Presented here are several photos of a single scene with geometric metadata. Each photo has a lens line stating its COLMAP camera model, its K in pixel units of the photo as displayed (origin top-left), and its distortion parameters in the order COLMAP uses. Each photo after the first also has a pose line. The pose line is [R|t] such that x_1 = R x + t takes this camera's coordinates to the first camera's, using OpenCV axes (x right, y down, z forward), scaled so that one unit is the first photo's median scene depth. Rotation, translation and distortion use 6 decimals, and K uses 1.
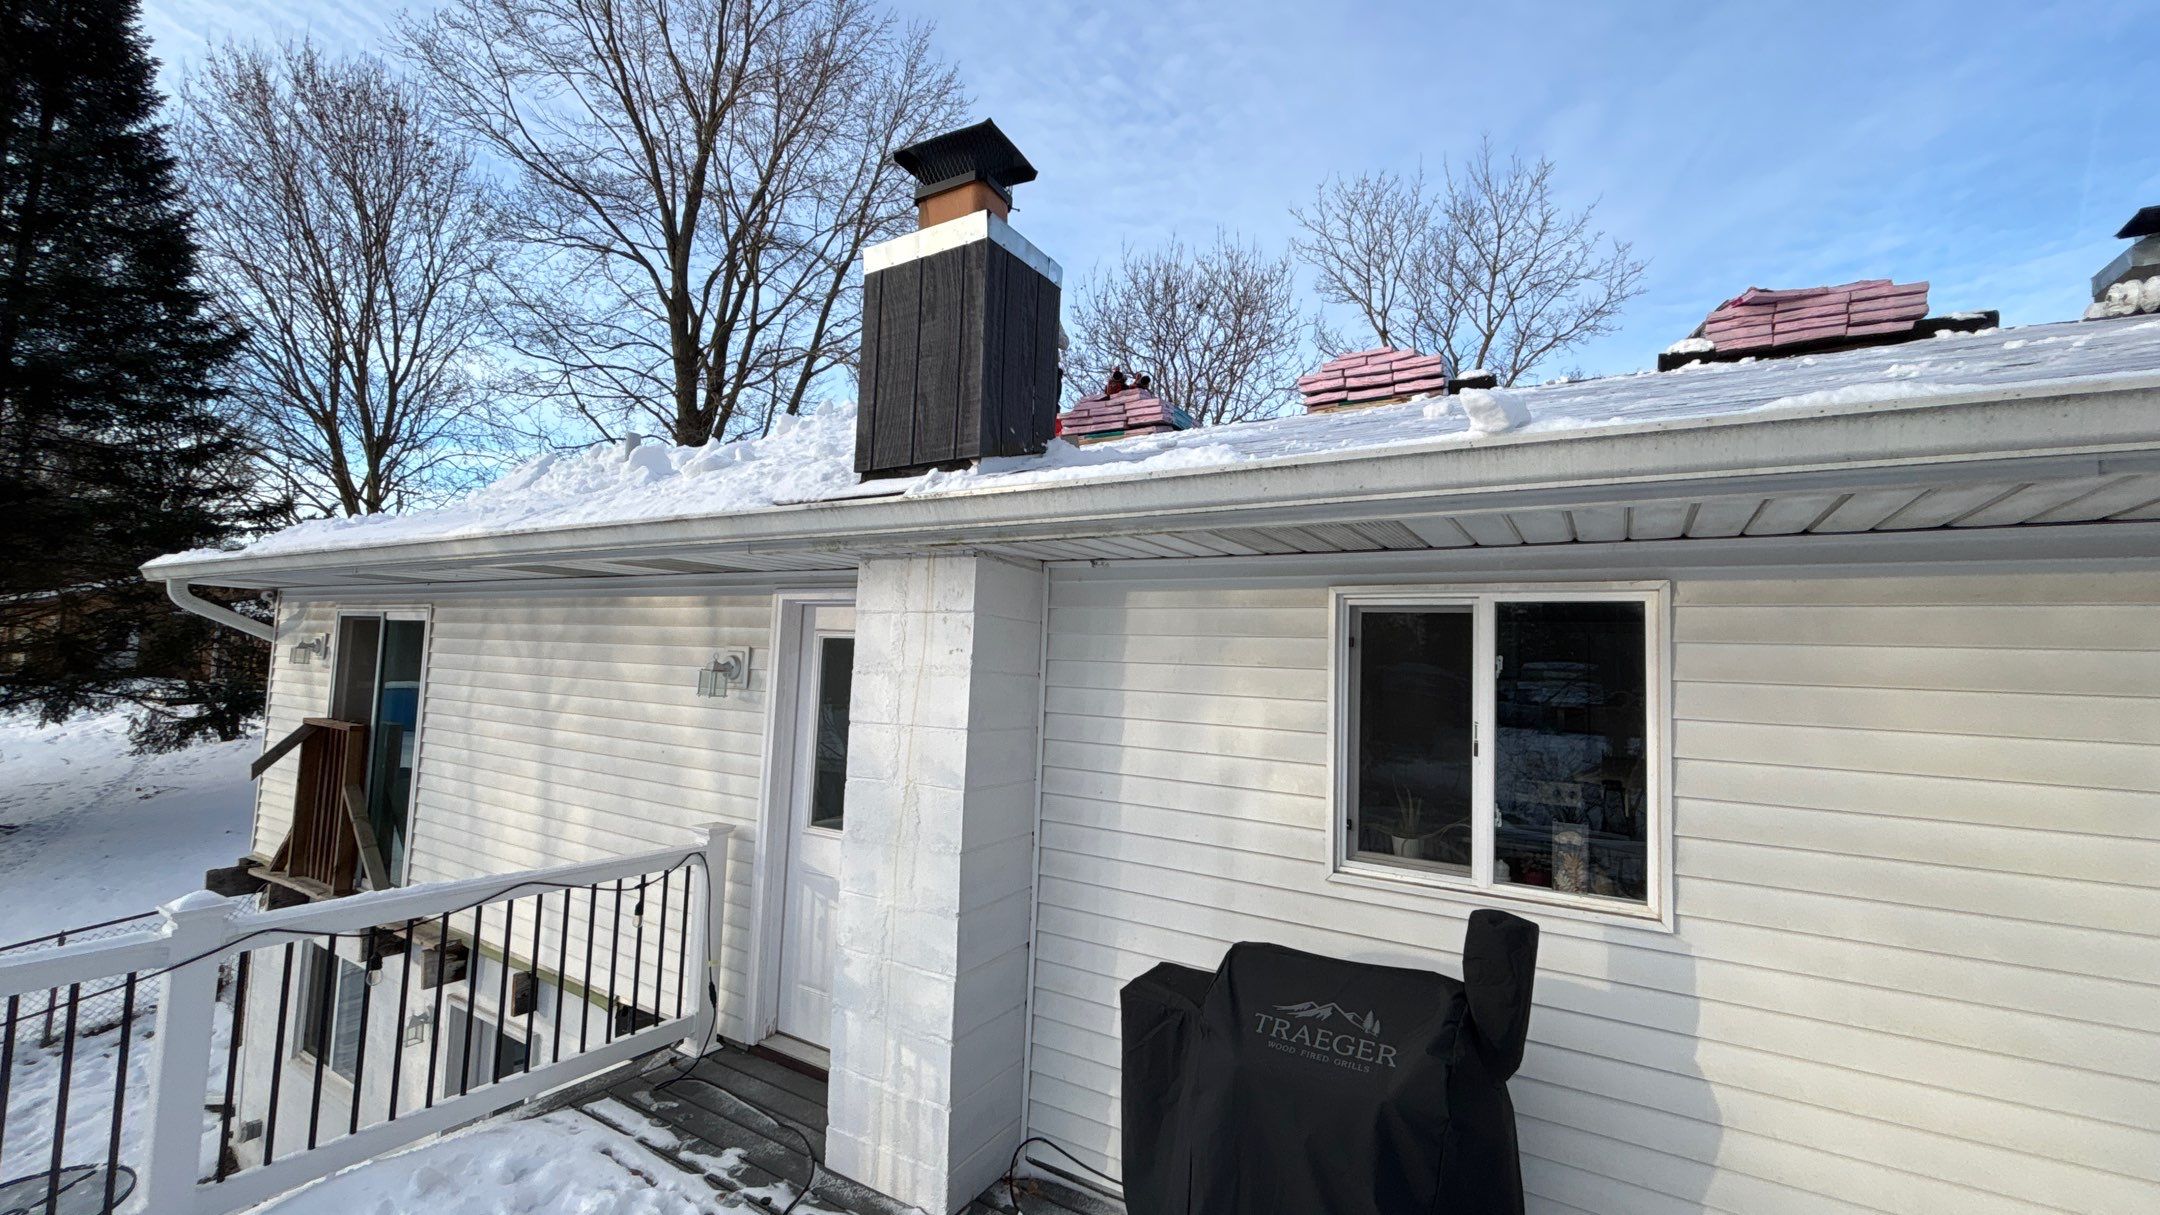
lens RADIAL K [[865.4, 0, 1083.2], [0, 865.4, 607.9], [0, 0, 1]] dist [-0.000786, 0.000089]
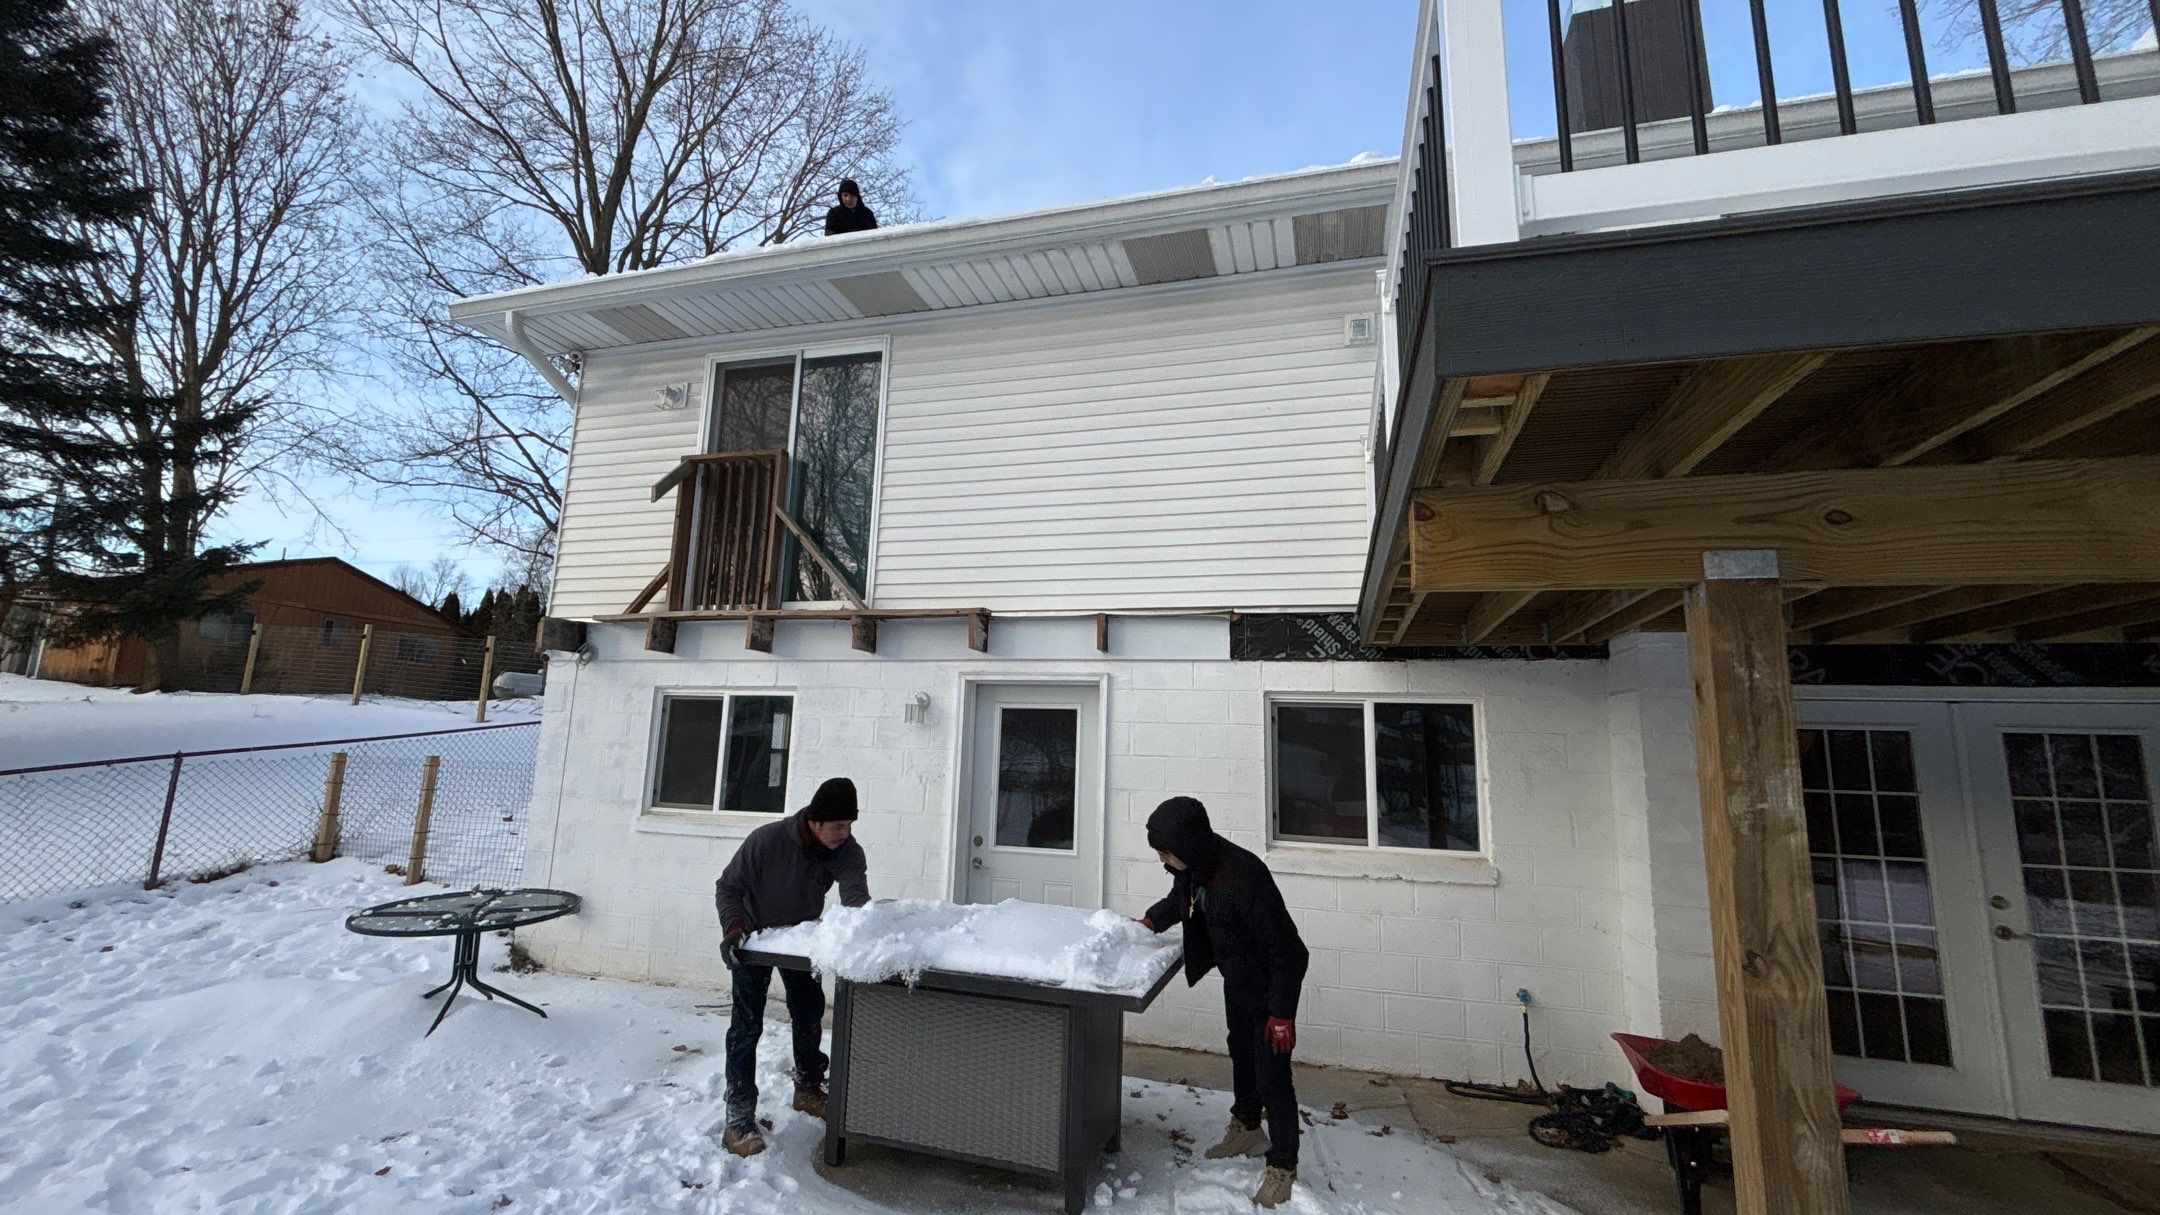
lens RADIAL K [[865.4, 0, 1076.0], [0, 865.4, 612.5], [0, 0, 1]] dist [-0.000786, 0.000089]
pose [[0.966198, 0.035179, 0.255390, -0.979398], [-0.012245, 0.995790, -0.090841, 0.529487], [-0.257510, 0.084643, 0.962561, -0.059984]]
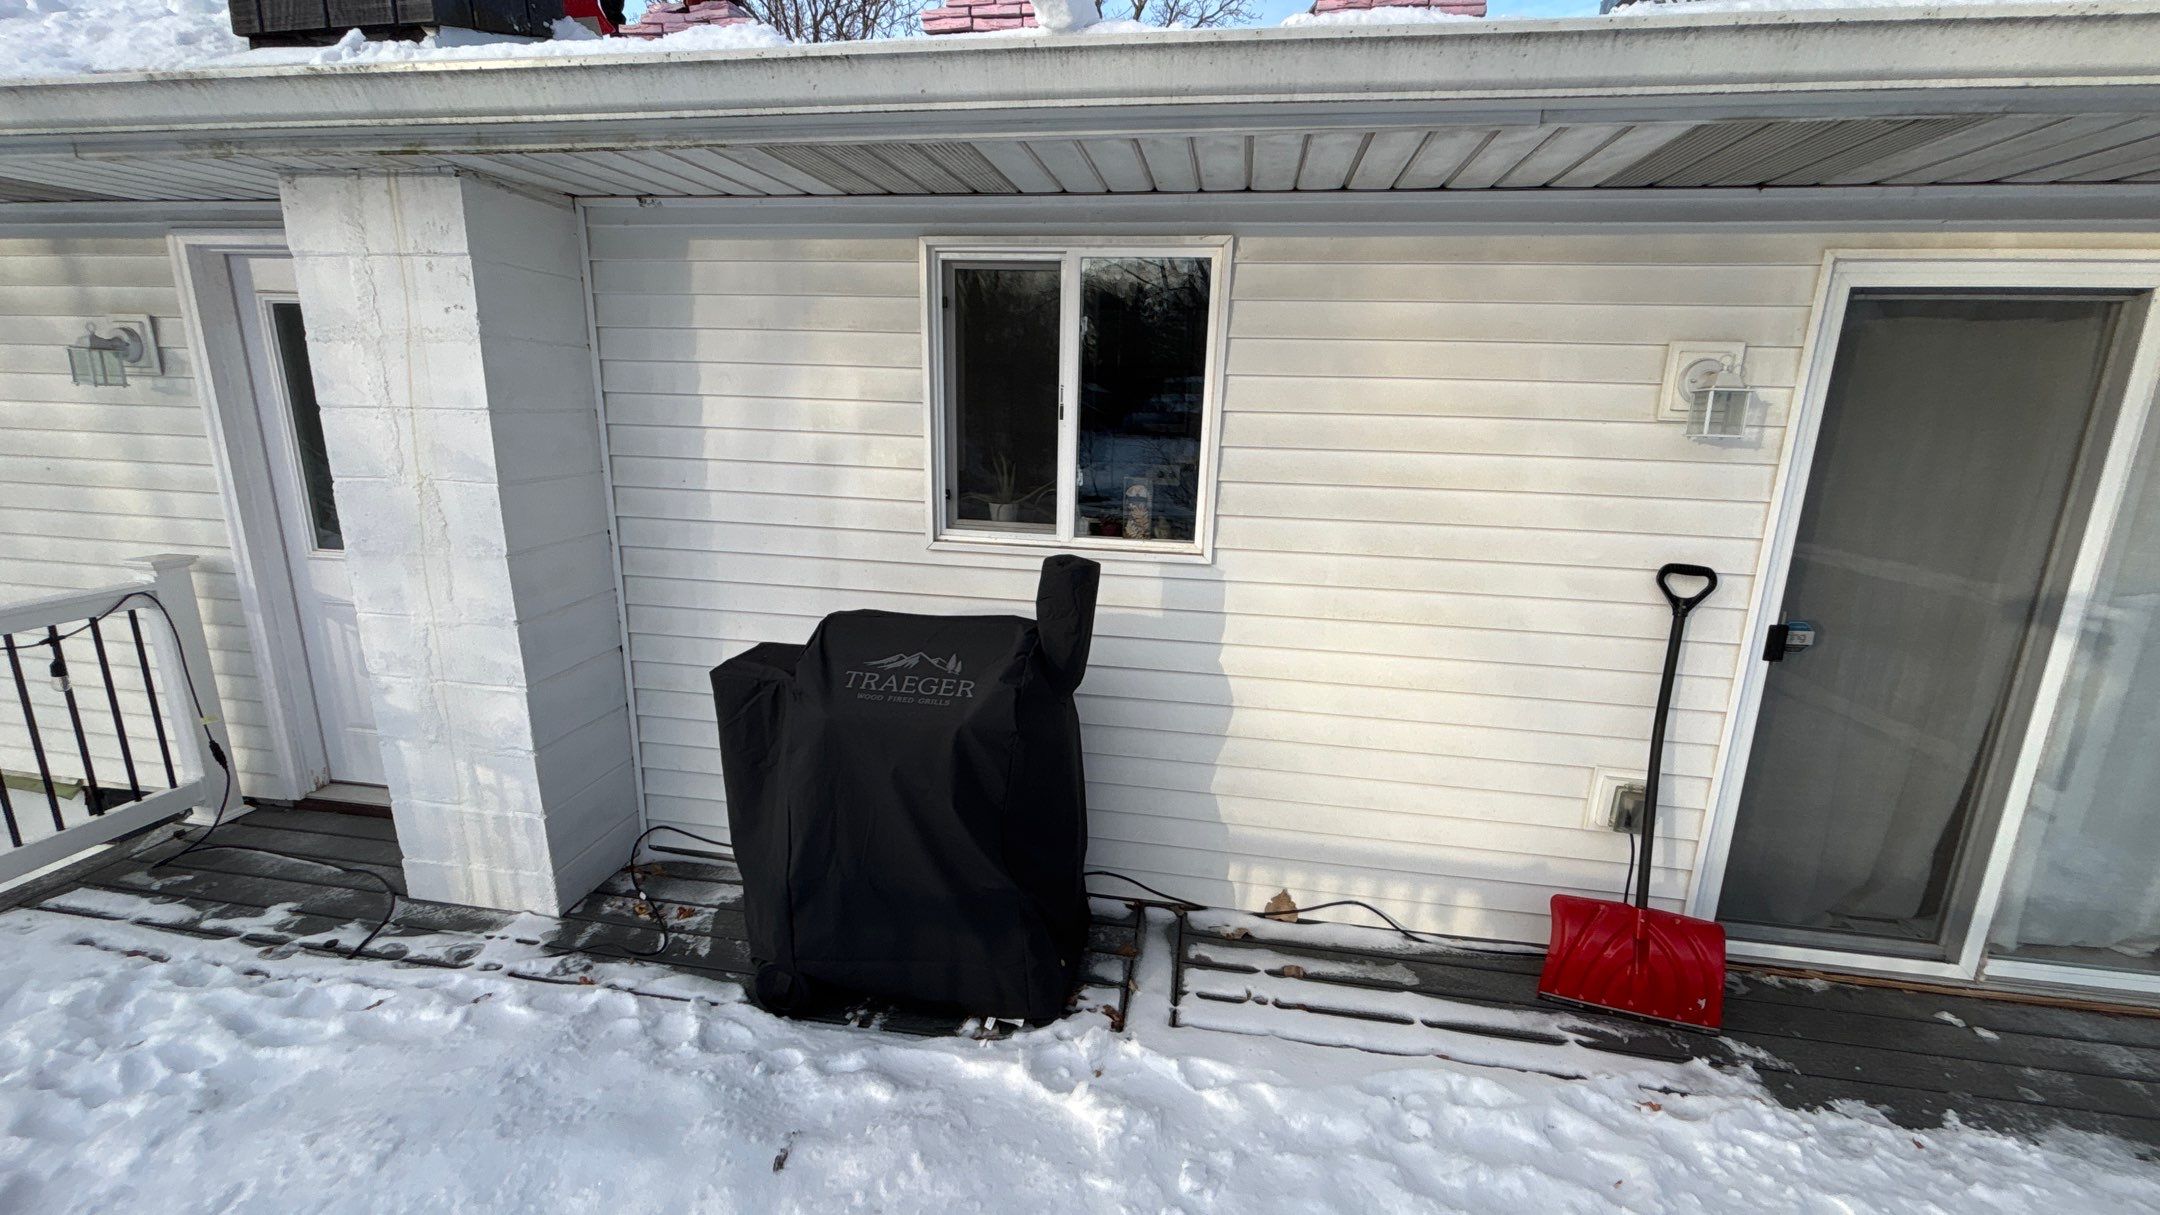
lens RADIAL K [[865.4, 0, 1082.4], [0, 865.4, 606.6], [0, 0, 1]] dist [-0.000786, 0.000089]
pose [[0.929392, -0.101974, 0.354727, 0.047824], [-0.015995, 0.949046, 0.314732, 0.032264], [-0.368747, -0.298184, 0.880405, 0.010912]]
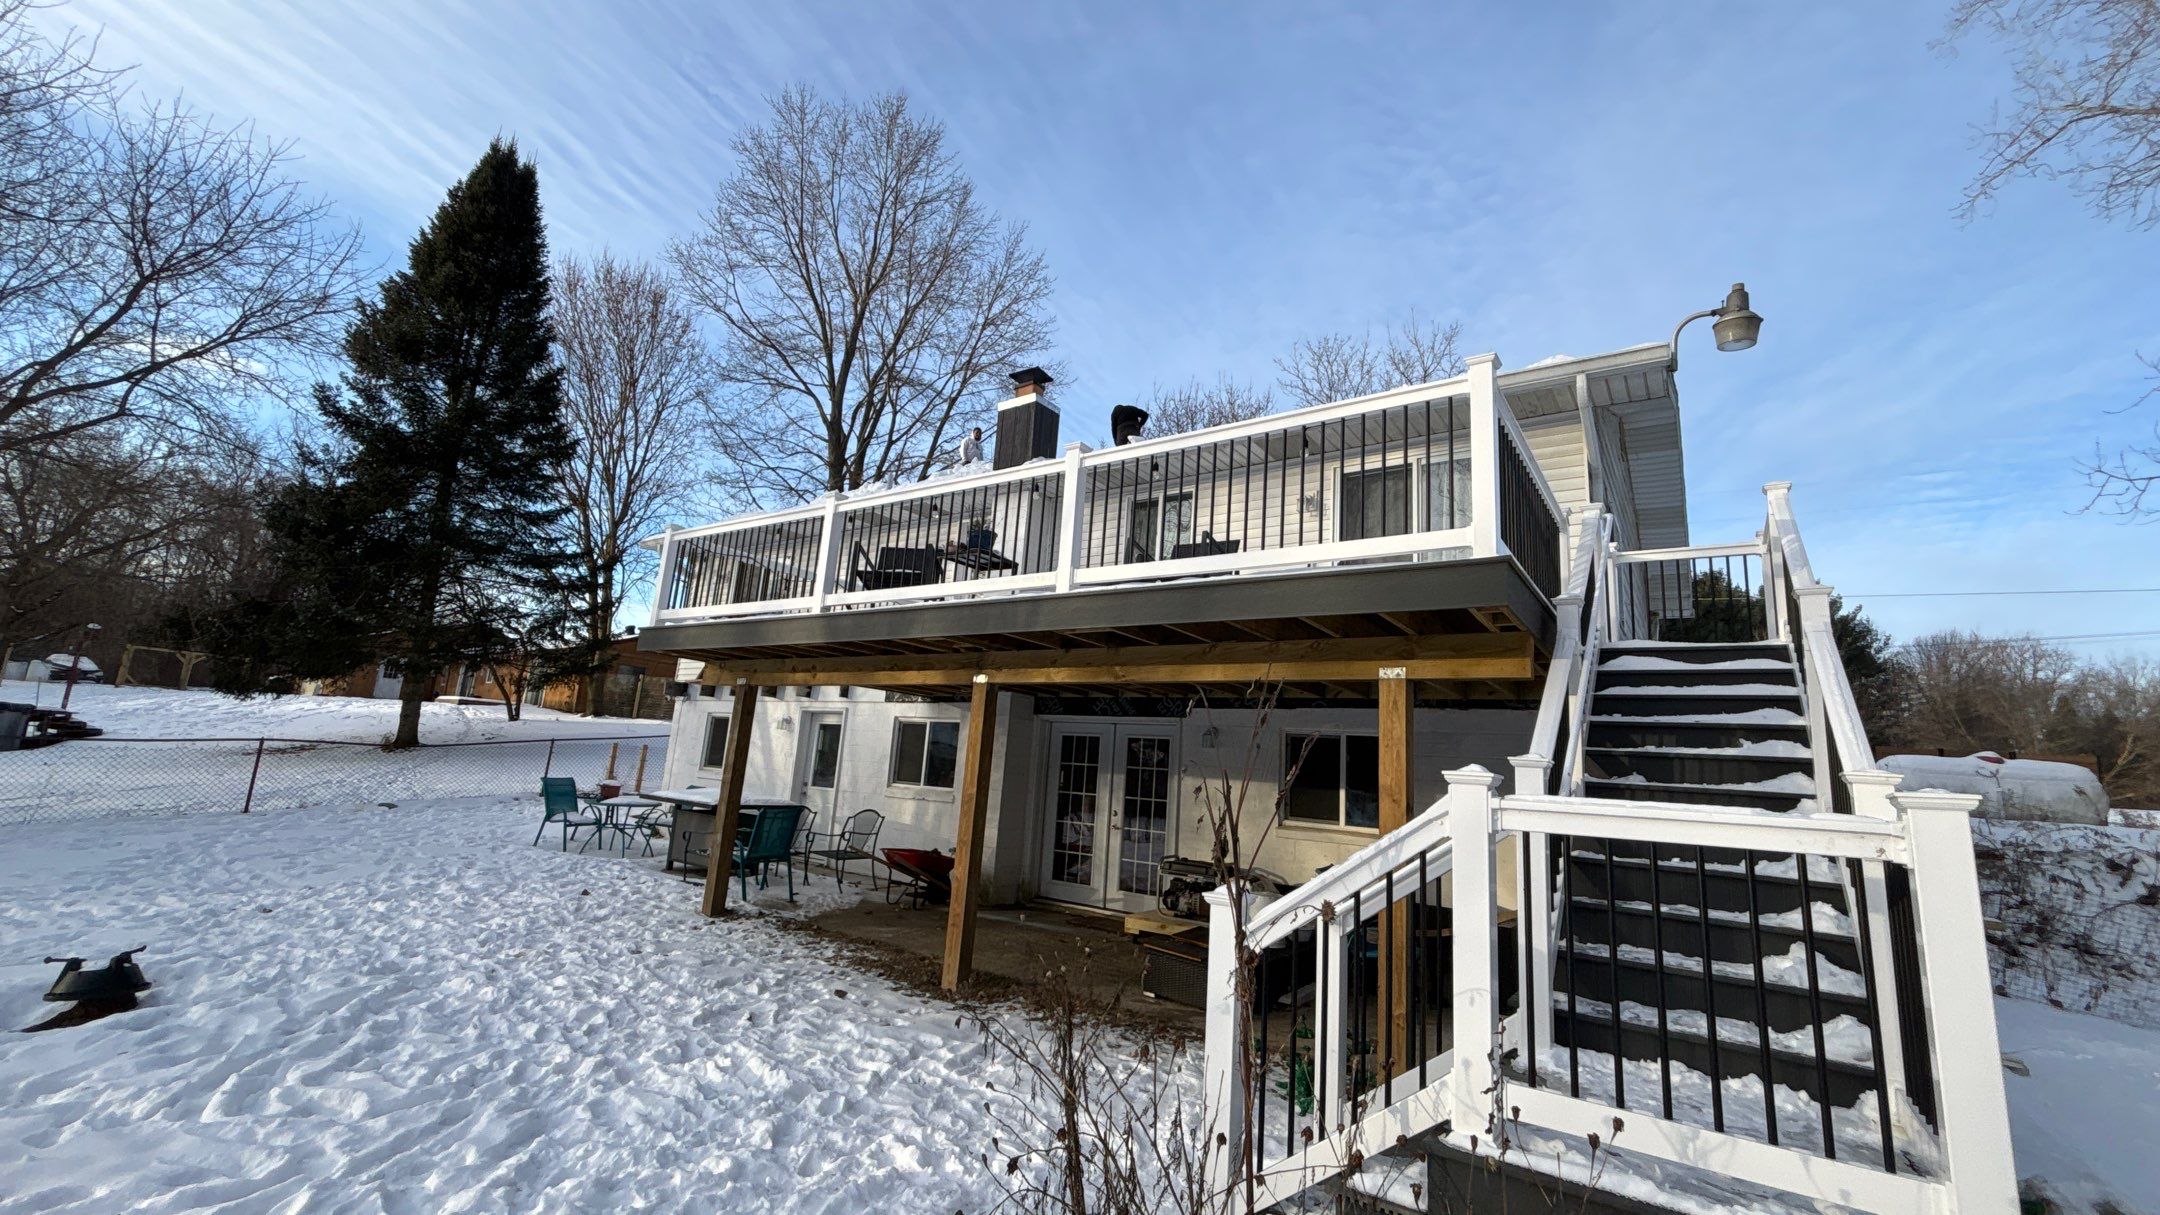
lens RADIAL K [[865.4, 0, 1092.0], [0, 865.4, 615.8], [0, 0, 1]] dist [-0.000786, 0.000089]
pose [[0.996743, 0.017571, -0.078706, 0.249467], [-0.027223, 0.991996, -0.123296, 0.531815], [0.075910, 0.125037, 0.989244, -1.435764]]
